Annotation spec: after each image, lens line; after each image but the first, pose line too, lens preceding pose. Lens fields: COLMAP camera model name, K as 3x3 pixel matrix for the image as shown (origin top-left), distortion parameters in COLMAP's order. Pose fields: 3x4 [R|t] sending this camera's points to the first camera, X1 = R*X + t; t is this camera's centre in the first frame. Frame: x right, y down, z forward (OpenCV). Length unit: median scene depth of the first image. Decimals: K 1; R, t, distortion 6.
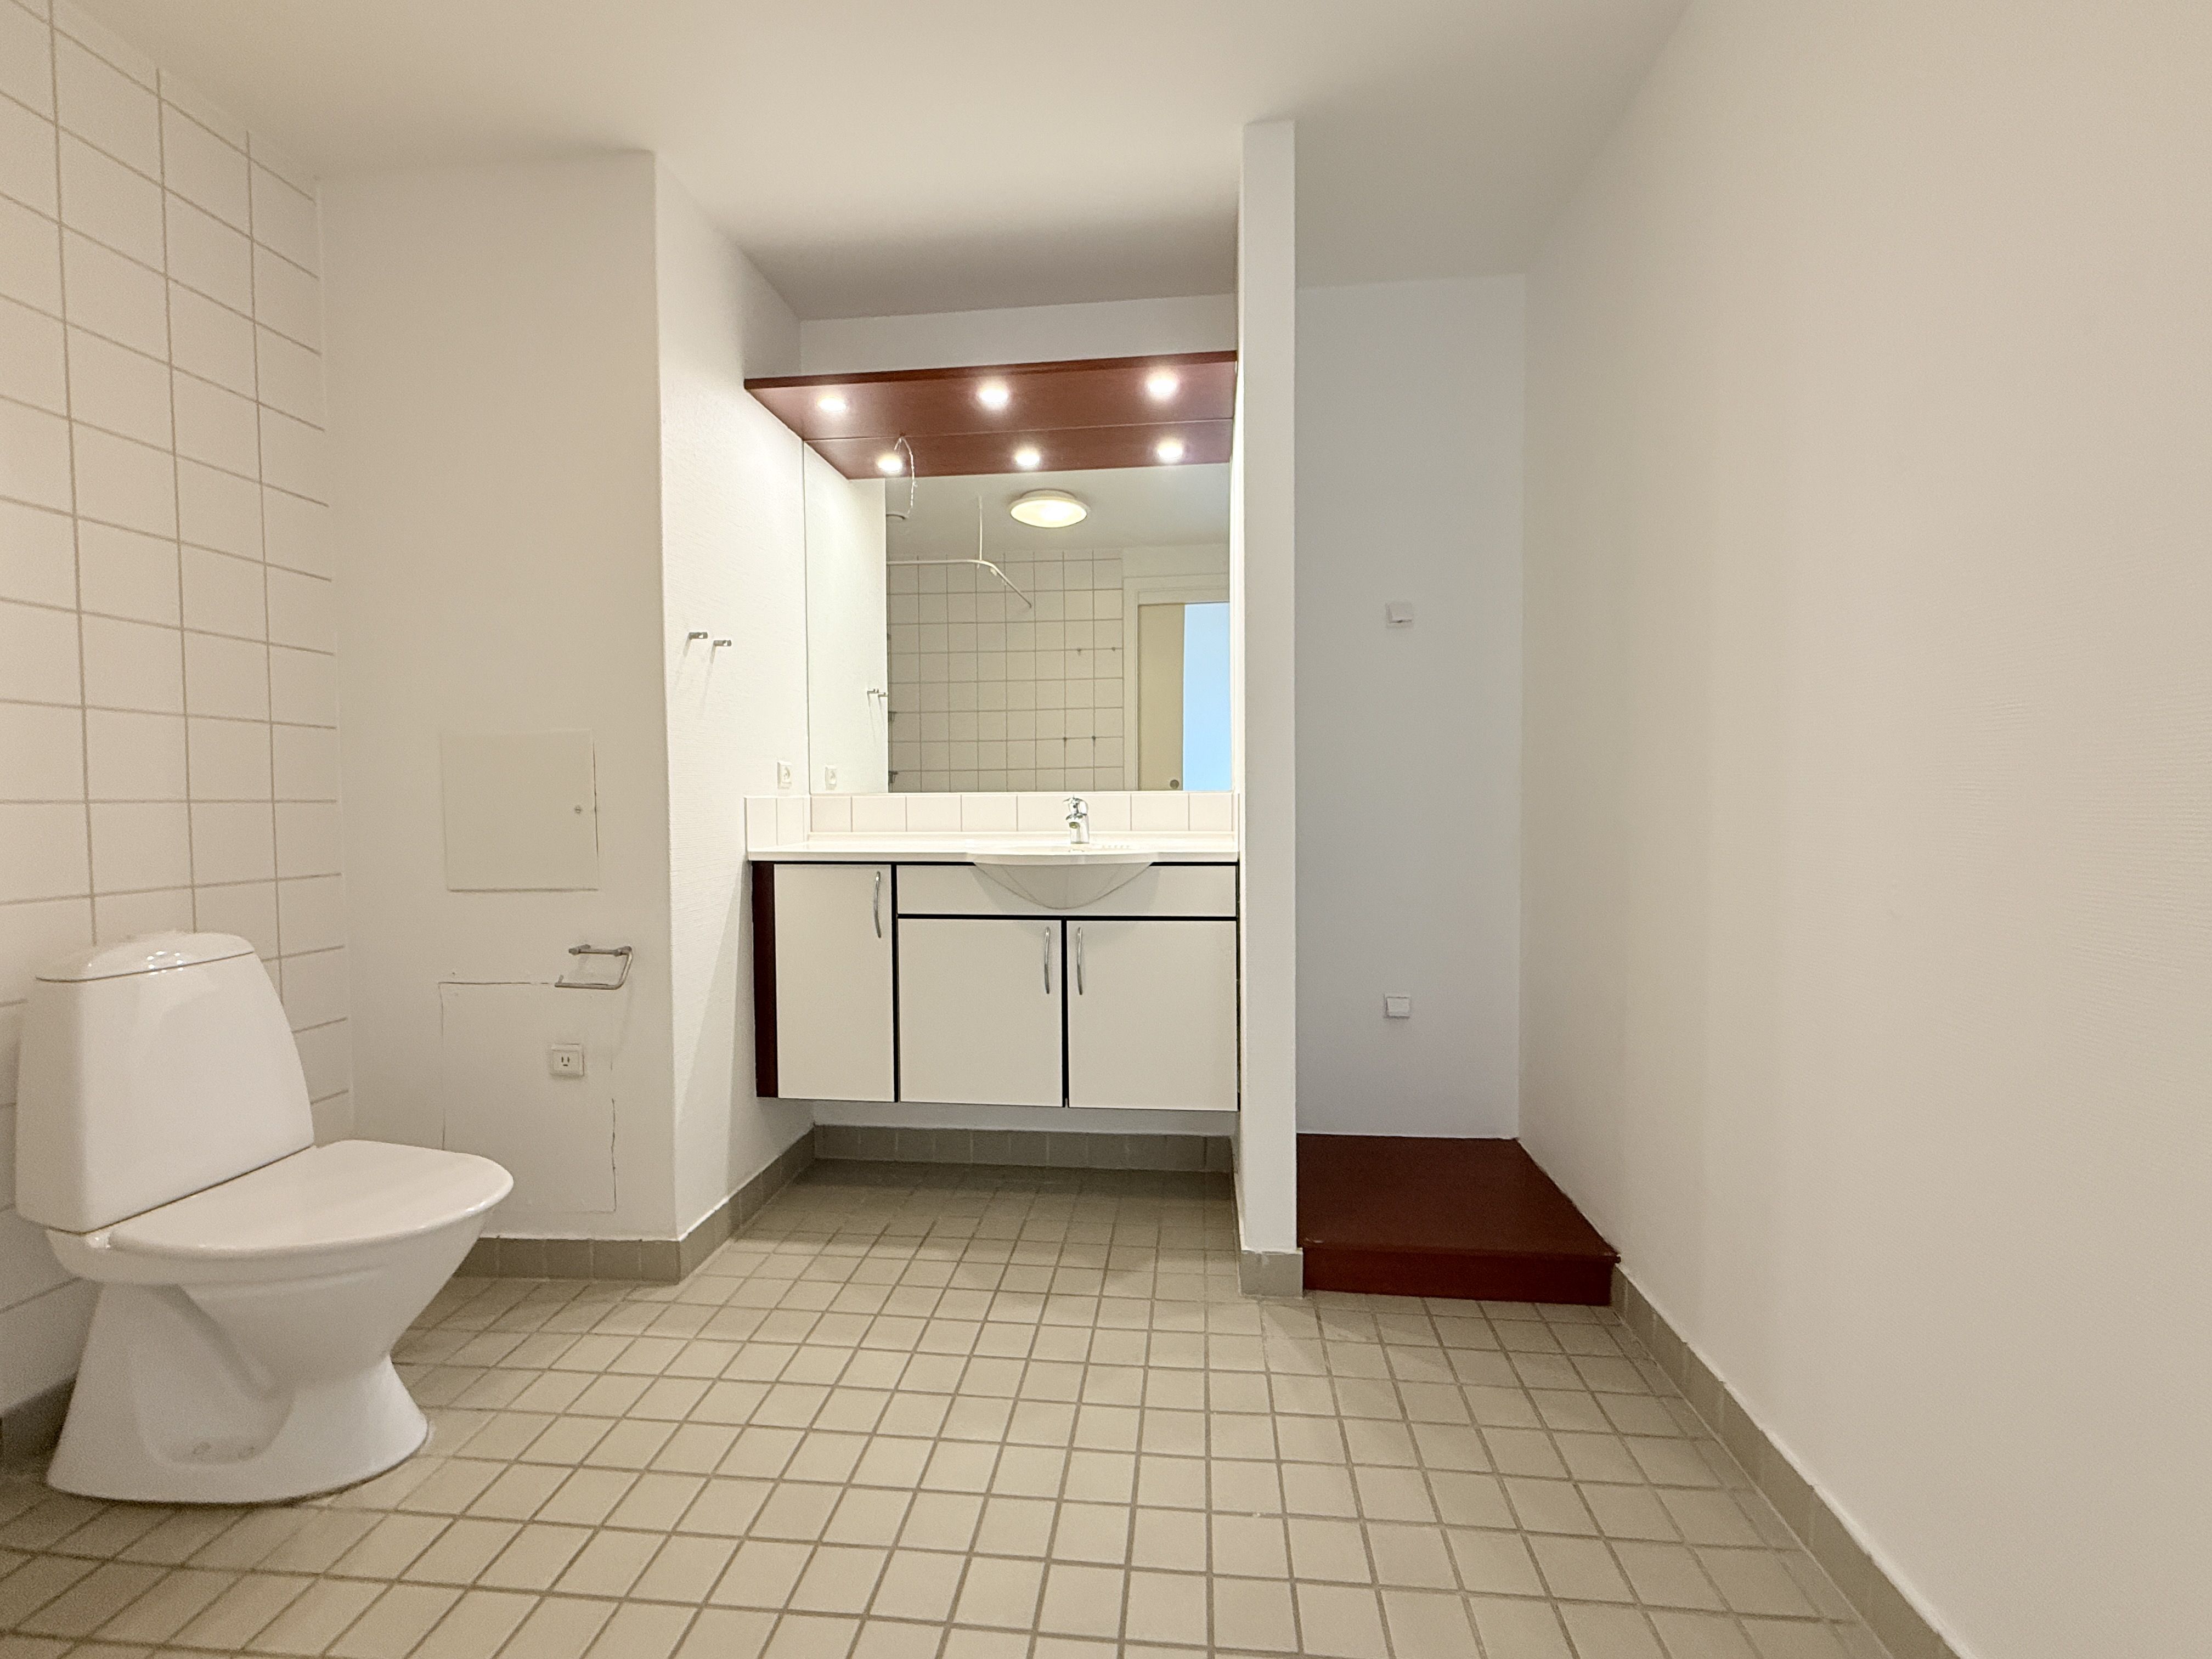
lens RADIAL K [[920.1, 0, 1107.7], [0, 920.1, 826.5], [0, 0, 1]] dist [-0.001259, 0.000194]
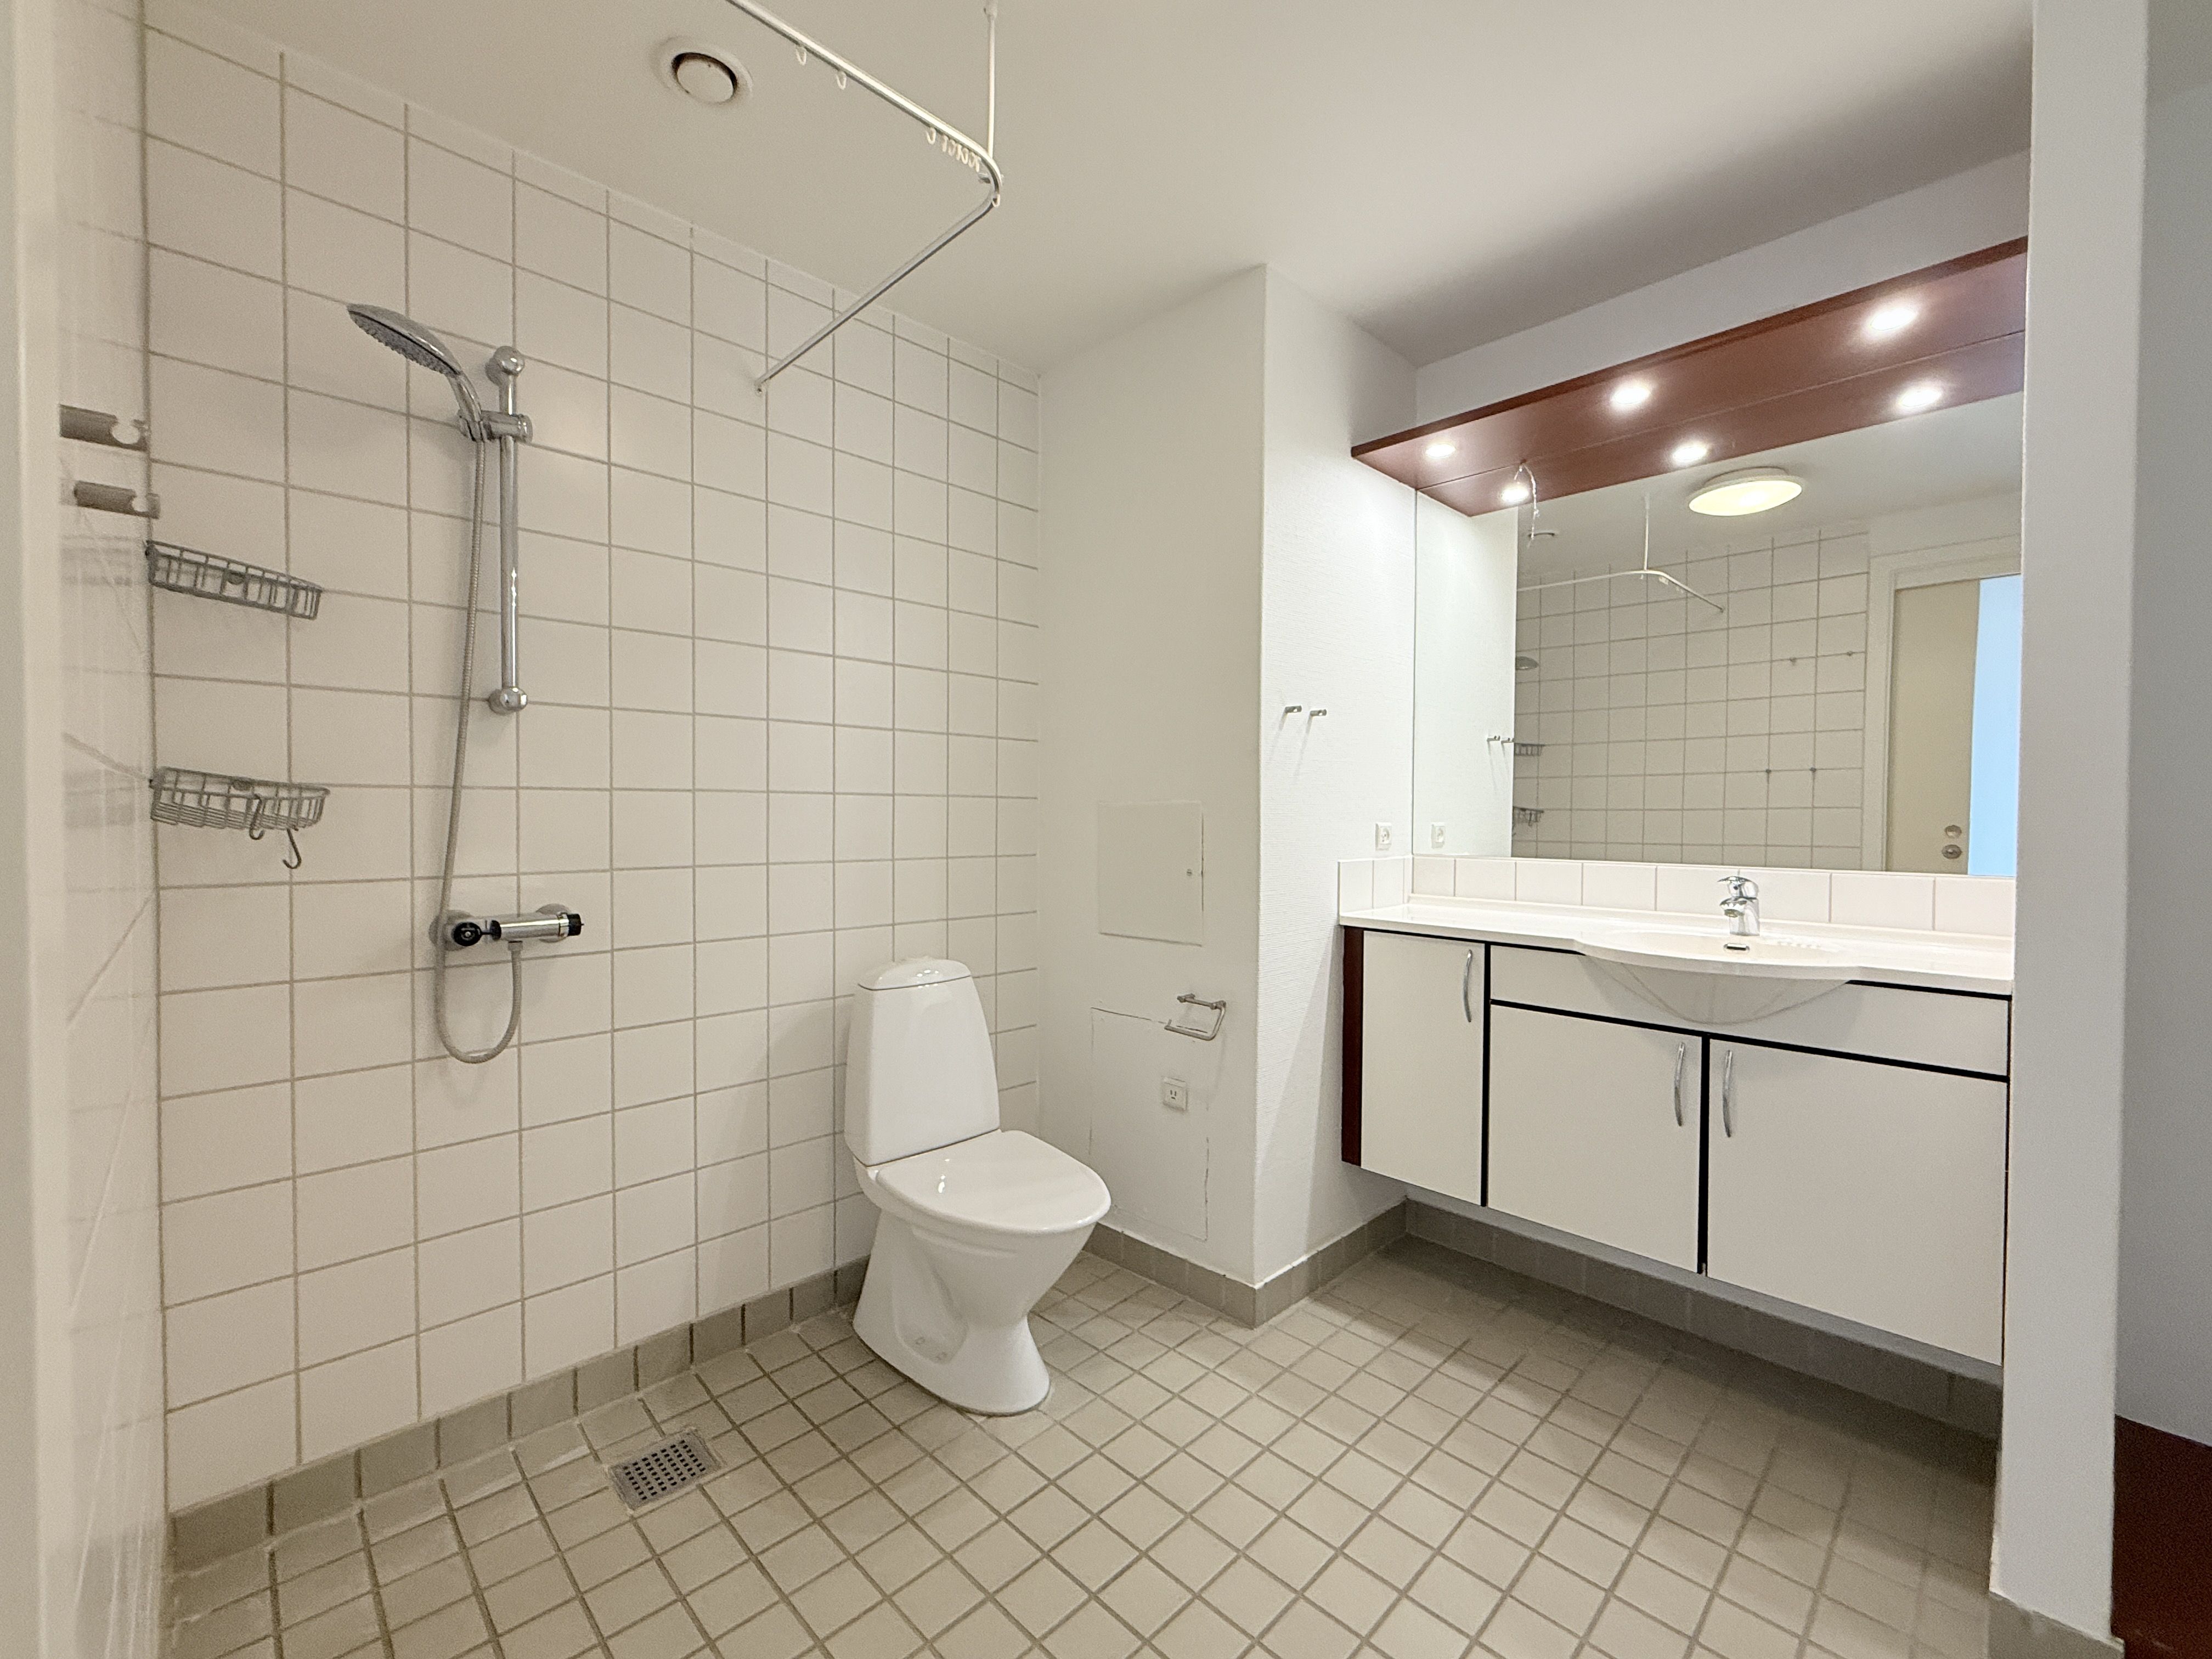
lens RADIAL K [[920.1, 0, 1123.5], [0, 920.1, 827.9], [0, 0, 1]] dist [-0.001259, 0.000194]
pose [[0.775354, 0.024137, -0.631066, 0.062748], [-0.034477, 0.999397, -0.004135, -0.061168], [0.630585, 0.024963, 0.775718, 0.074551]]
